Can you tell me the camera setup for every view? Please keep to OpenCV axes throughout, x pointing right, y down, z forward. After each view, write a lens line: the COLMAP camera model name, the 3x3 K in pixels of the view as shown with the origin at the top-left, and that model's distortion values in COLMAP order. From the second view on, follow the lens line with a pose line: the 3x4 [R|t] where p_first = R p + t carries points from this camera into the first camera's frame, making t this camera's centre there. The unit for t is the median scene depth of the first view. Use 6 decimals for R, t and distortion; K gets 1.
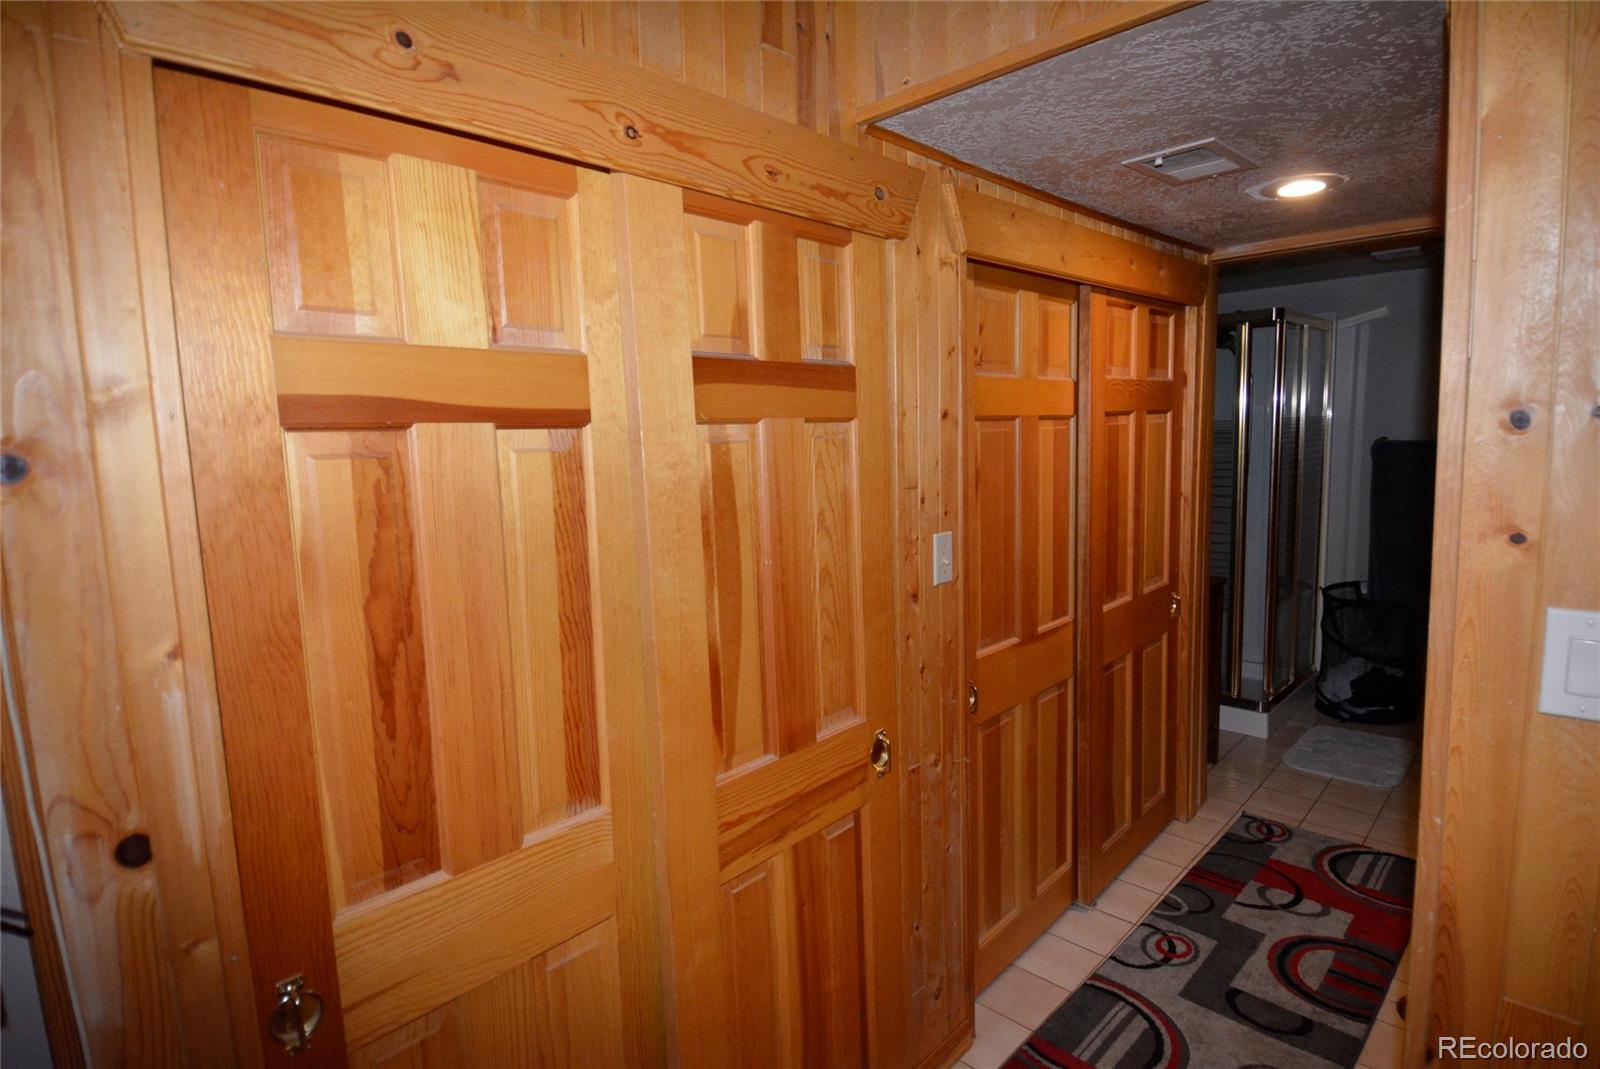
lens RADIAL K [[847.6, 0, 798.8], [0, 847.6, 543.5], [0, 0, 1]] dist [0.028872, -0.041143]
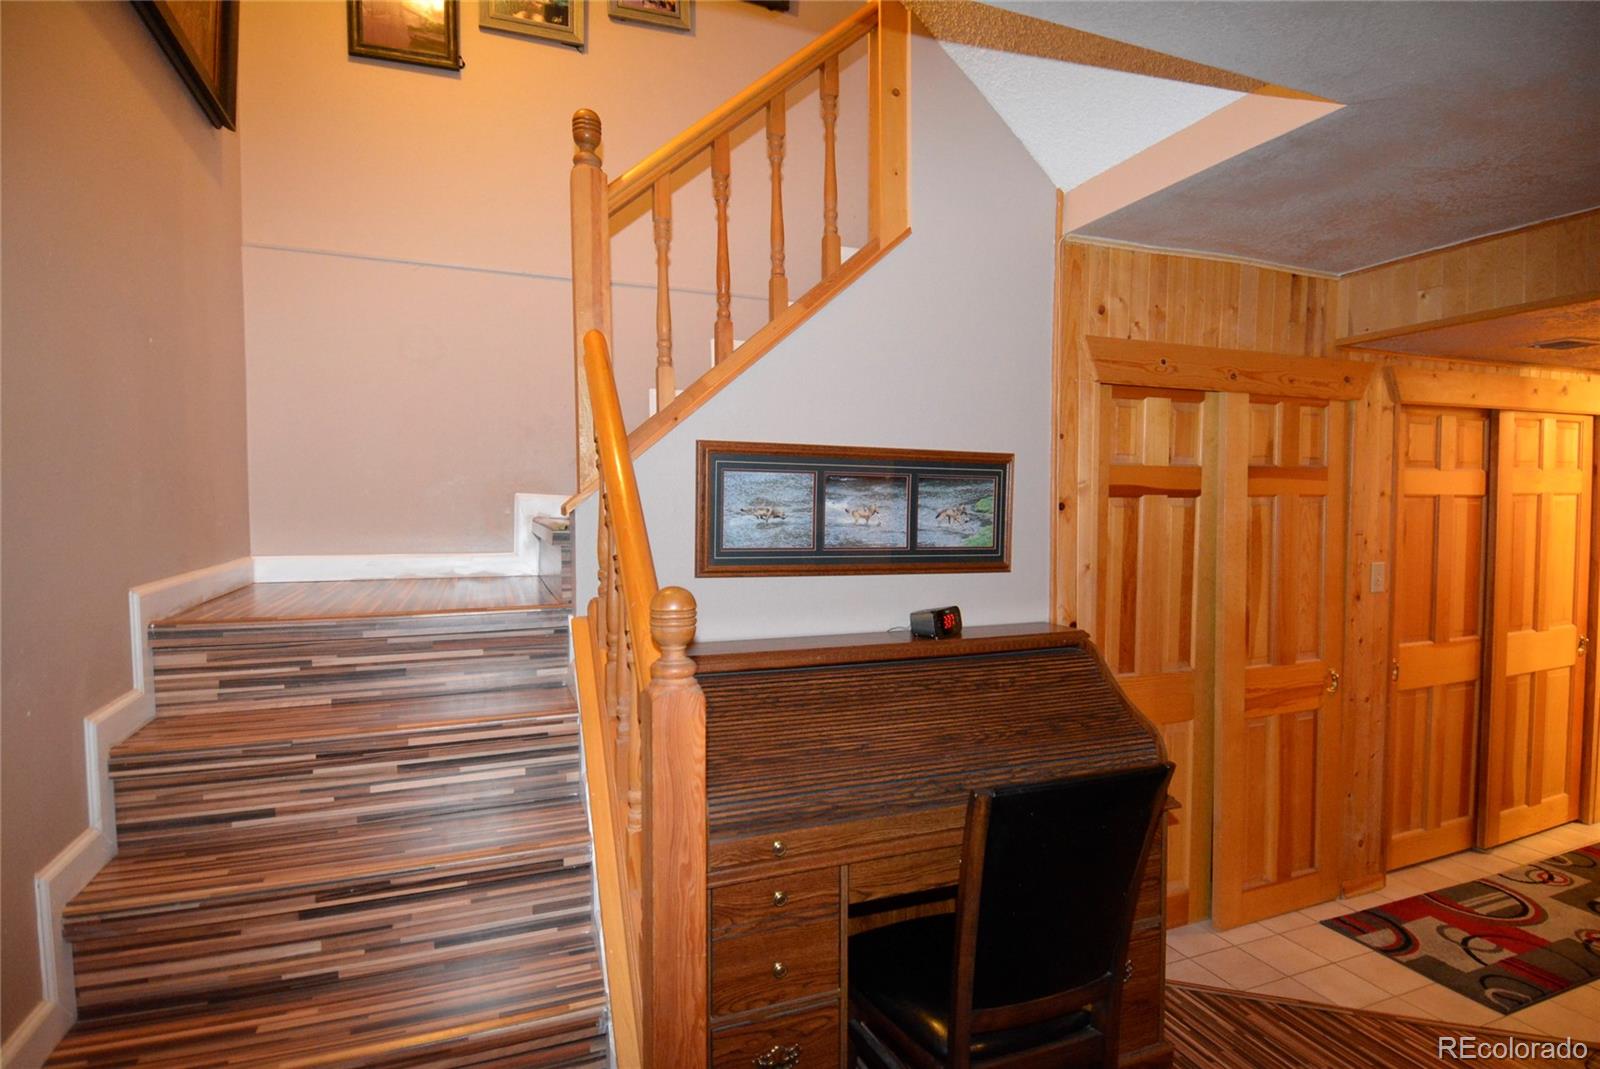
lens RADIAL K [[847.6, 0, 798.8], [0, 847.6, 543.5], [0, 0, 1]] dist [0.028872, -0.041143]
pose [[0.910701, 0.049194, -0.410126, -0.248340], [-0.077751, 0.995551, -0.053235, 0.171487], [0.405683, 0.080369, 0.910474, -1.346609]]
